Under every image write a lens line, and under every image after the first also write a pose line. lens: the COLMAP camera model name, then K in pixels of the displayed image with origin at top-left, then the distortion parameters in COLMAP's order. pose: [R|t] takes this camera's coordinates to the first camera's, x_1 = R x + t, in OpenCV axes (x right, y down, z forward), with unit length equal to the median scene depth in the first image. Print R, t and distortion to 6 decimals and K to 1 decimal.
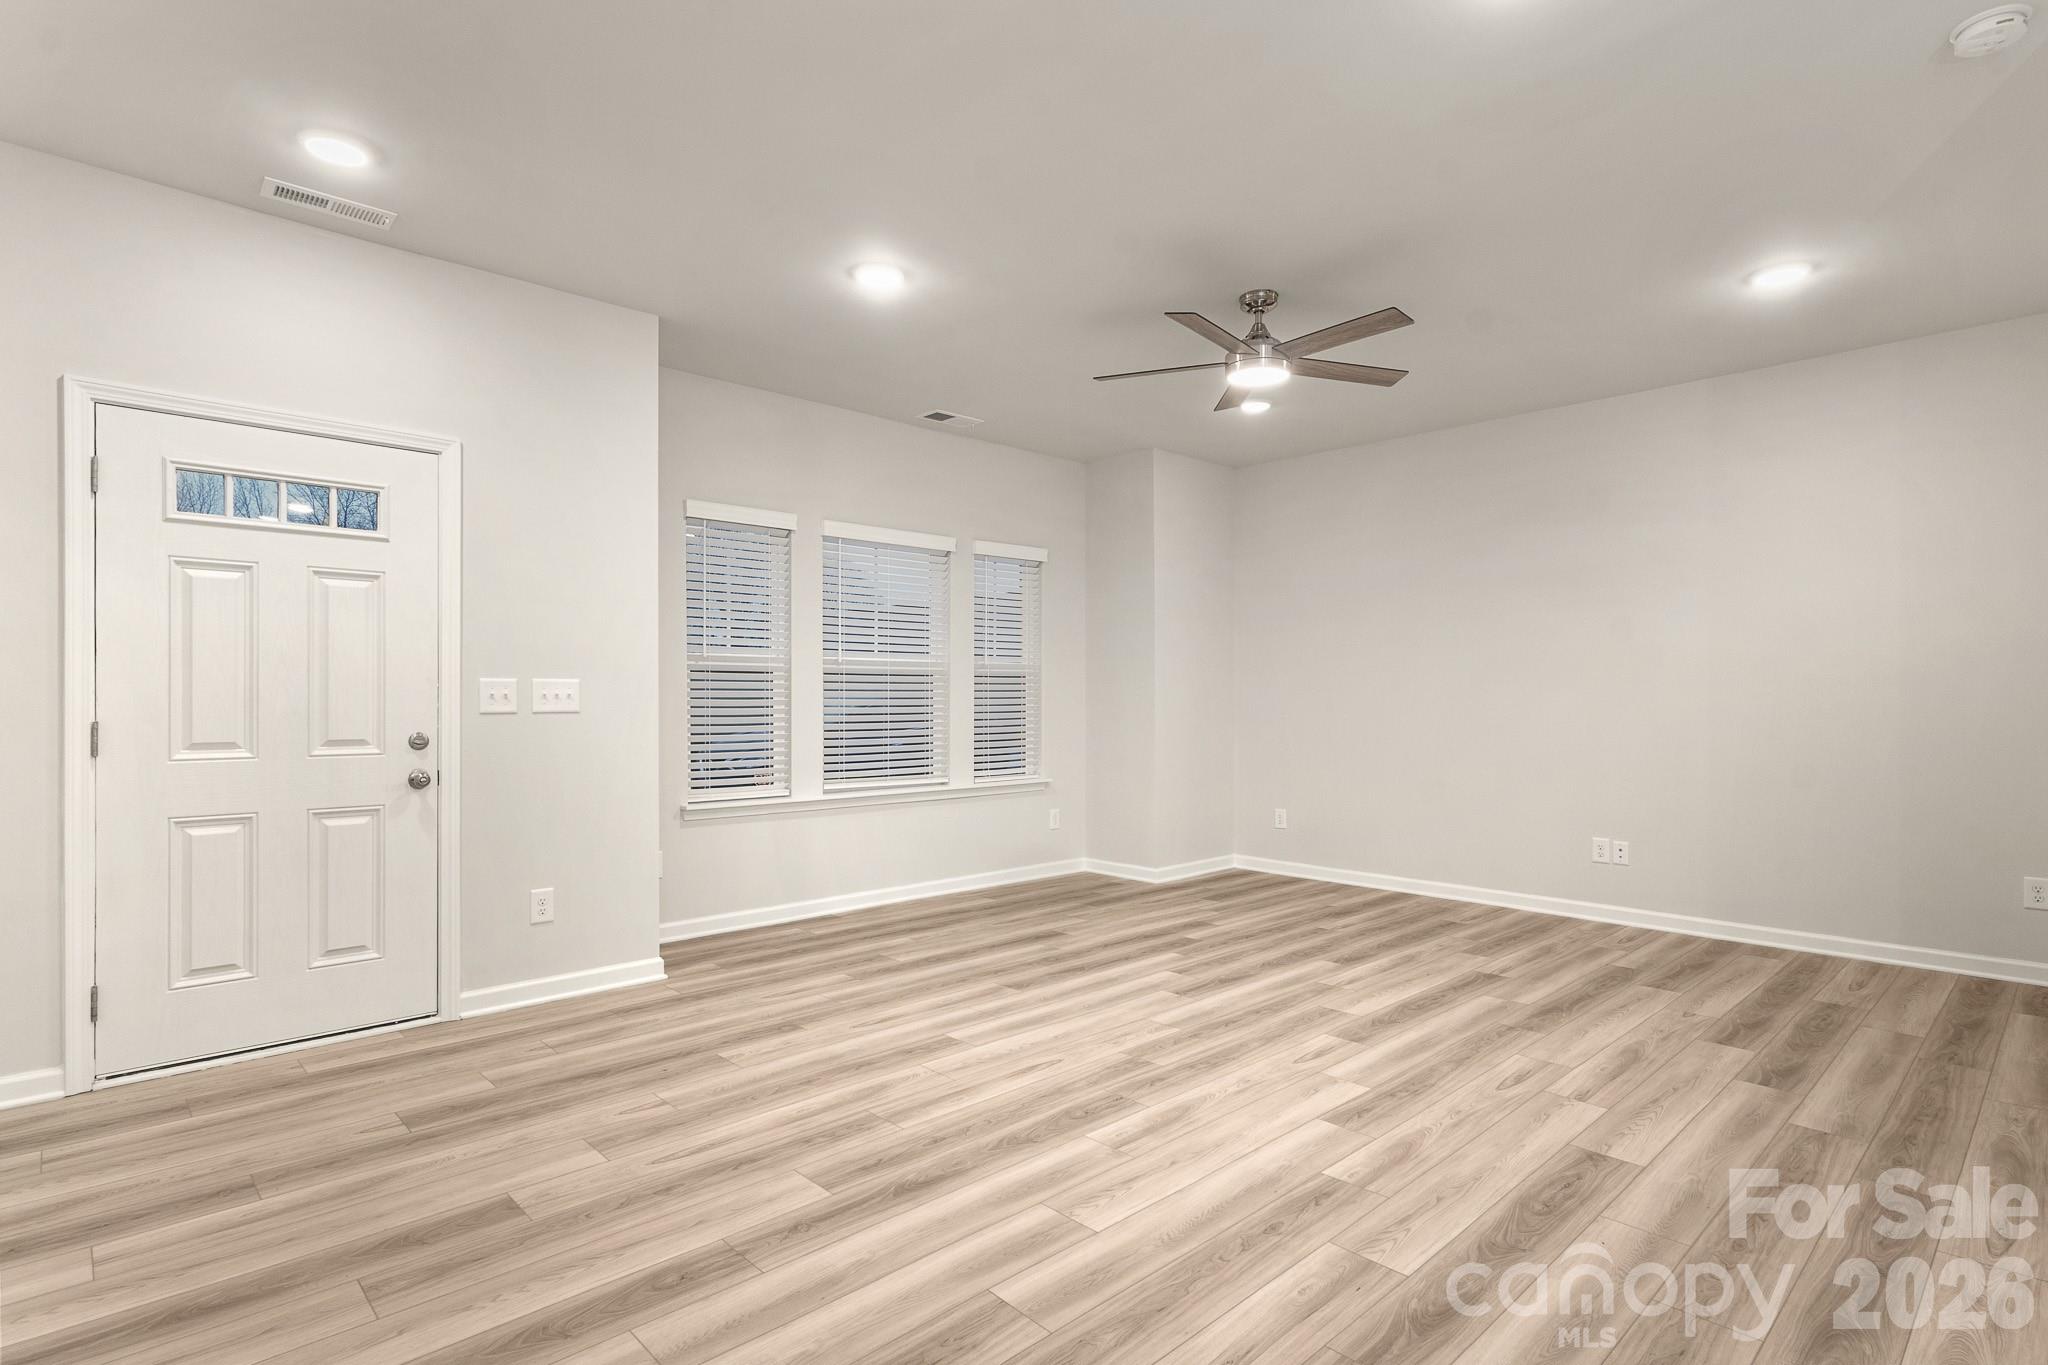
lens RADIAL K [[1030.0, 0, 1012.9], [0, 1030.0, 689.6], [0, 0, 1]] dist [0.011529, -0.003285]
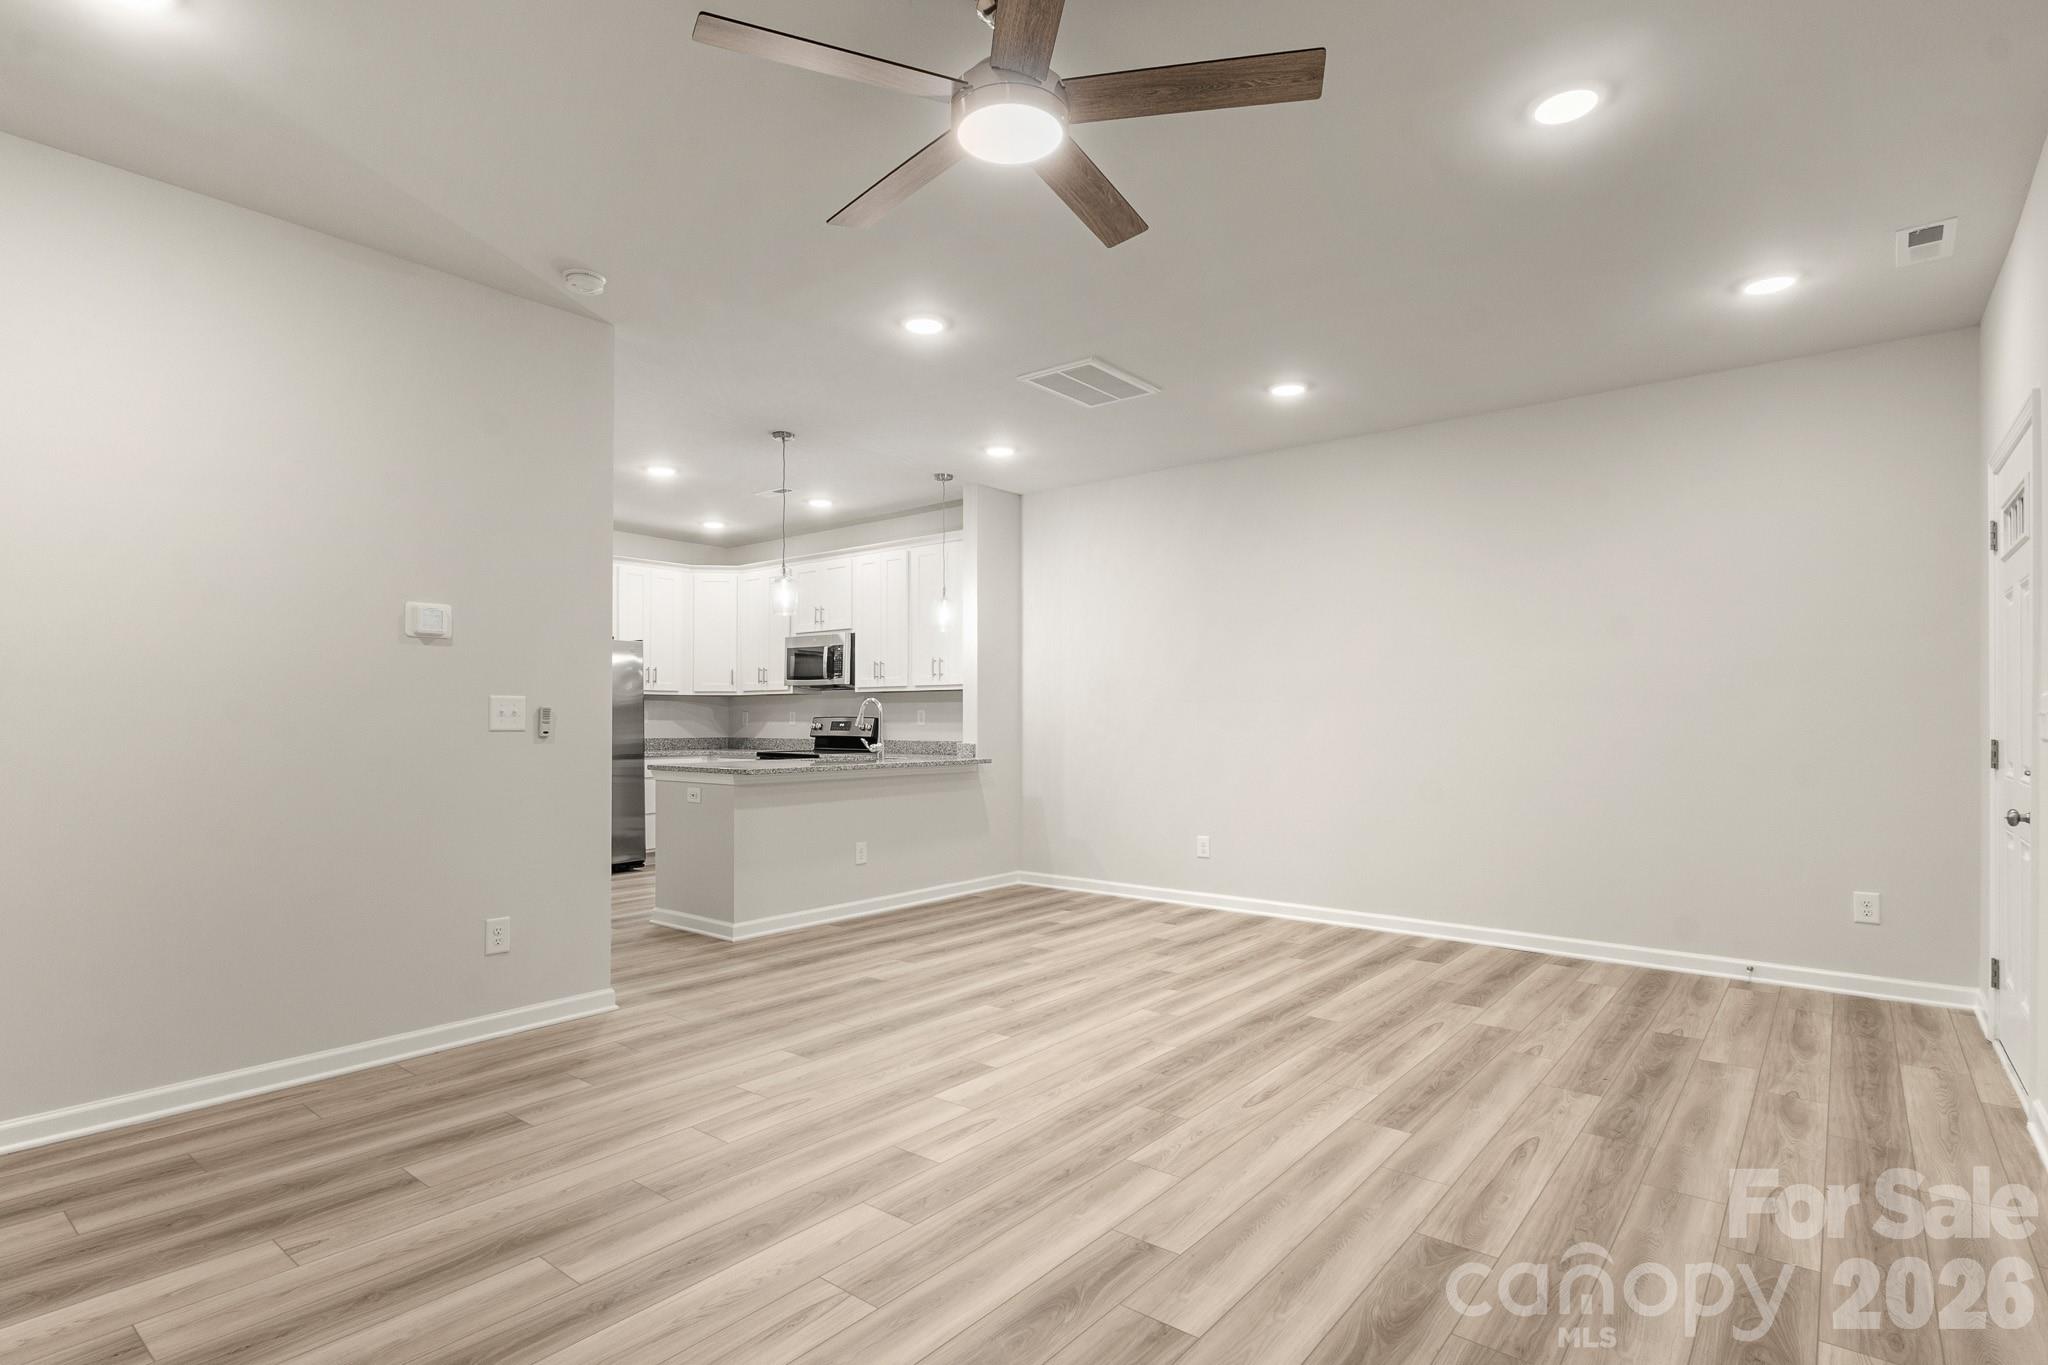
lens RADIAL K [[1030.0, 0, 1022.9], [0, 1030.0, 721.7], [0, 0, 1]] dist [0.011529, -0.003285]
pose [[-0.989596, -0.000964, -0.143870, 0.325729], [-0.000001, 0.999978, -0.006692, 0.016187], [0.143873, -0.006622, -0.989574, 1.630748]]
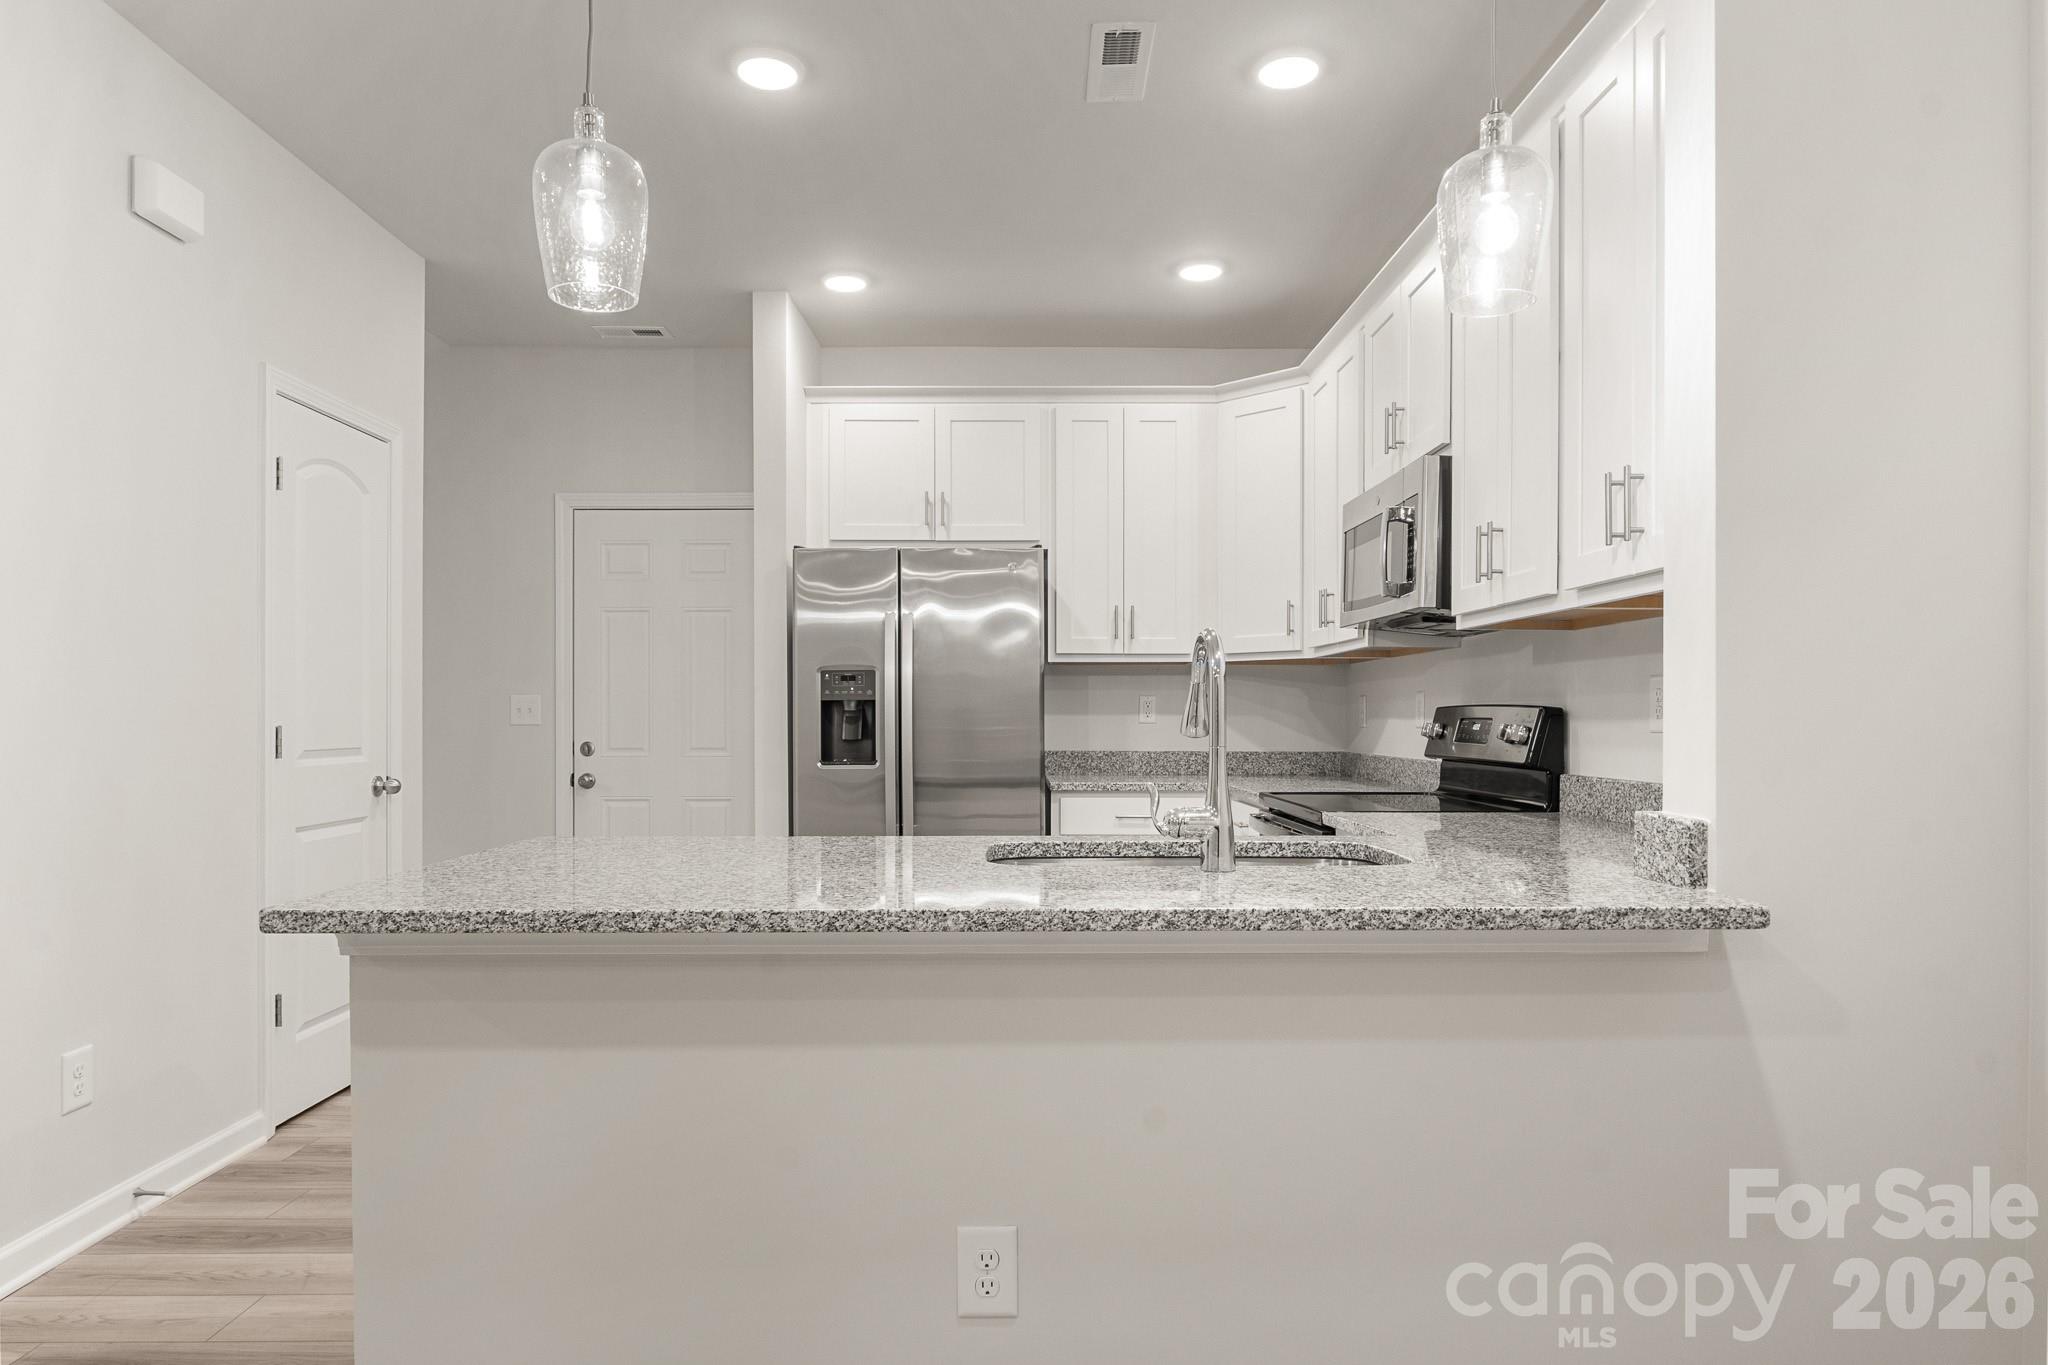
lens RADIAL K [[1182.8, 0, 995.5], [0, 1182.8, 703.2], [0, 0, 1]] dist [-0.000577, 0.005198]
pose [[-0.726775, 0.007947, 0.686830, 0.046323], [-0.004935, 0.999847, -0.016791, 0.007088], [-0.686858, -0.015593, -0.726624, 0.349520]]
